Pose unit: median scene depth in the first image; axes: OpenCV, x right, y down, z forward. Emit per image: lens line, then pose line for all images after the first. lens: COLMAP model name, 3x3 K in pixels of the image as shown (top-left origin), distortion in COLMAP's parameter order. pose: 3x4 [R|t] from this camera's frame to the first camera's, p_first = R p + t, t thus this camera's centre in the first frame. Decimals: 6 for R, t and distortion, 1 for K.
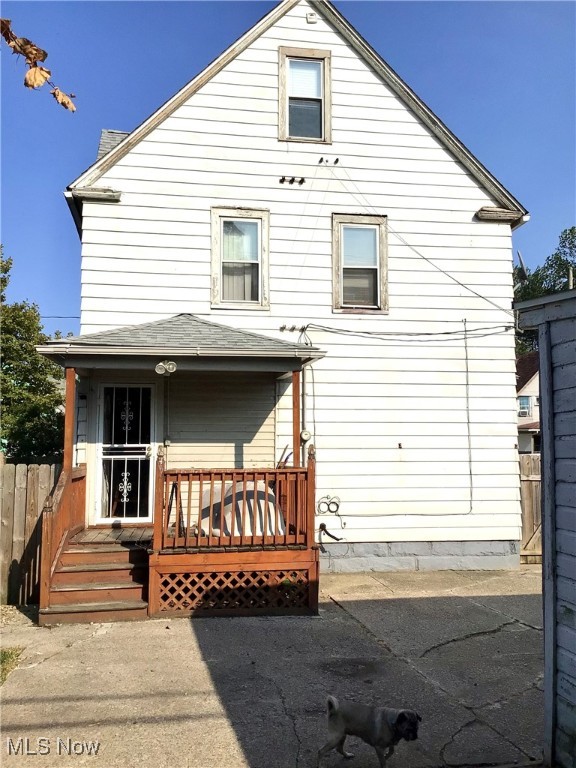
lens RADIAL K [[695.4, 0, 288.0], [0, 695.4, 384.0], [0, 0, 1]] dist [0.116586, -0.196902]
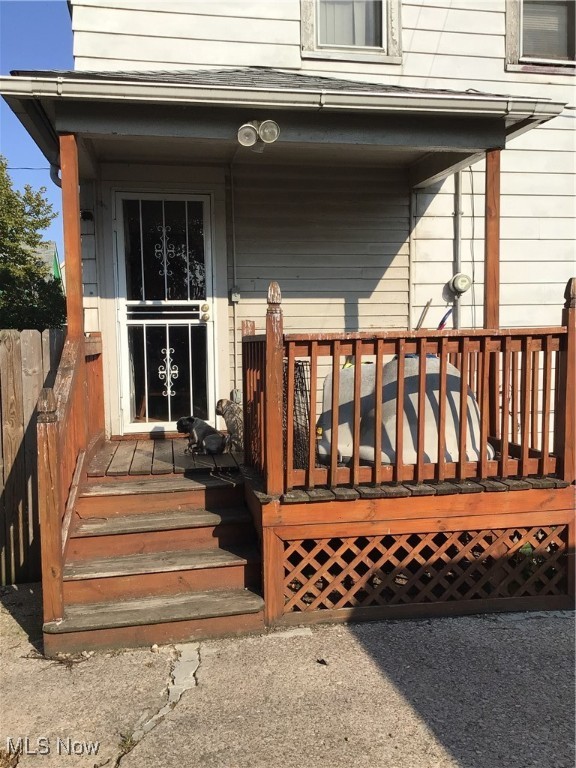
lens RADIAL K [[695.4, 0, 288.0], [0, 695.4, 384.0], [0, 0, 1]] dist [0.116586, -0.196902]
pose [[0.999503, -0.015654, 0.027344, -0.176093], [0.011097, 0.987136, 0.159497, 0.076057], [-0.029489, -0.159115, 0.986820, 0.489686]]
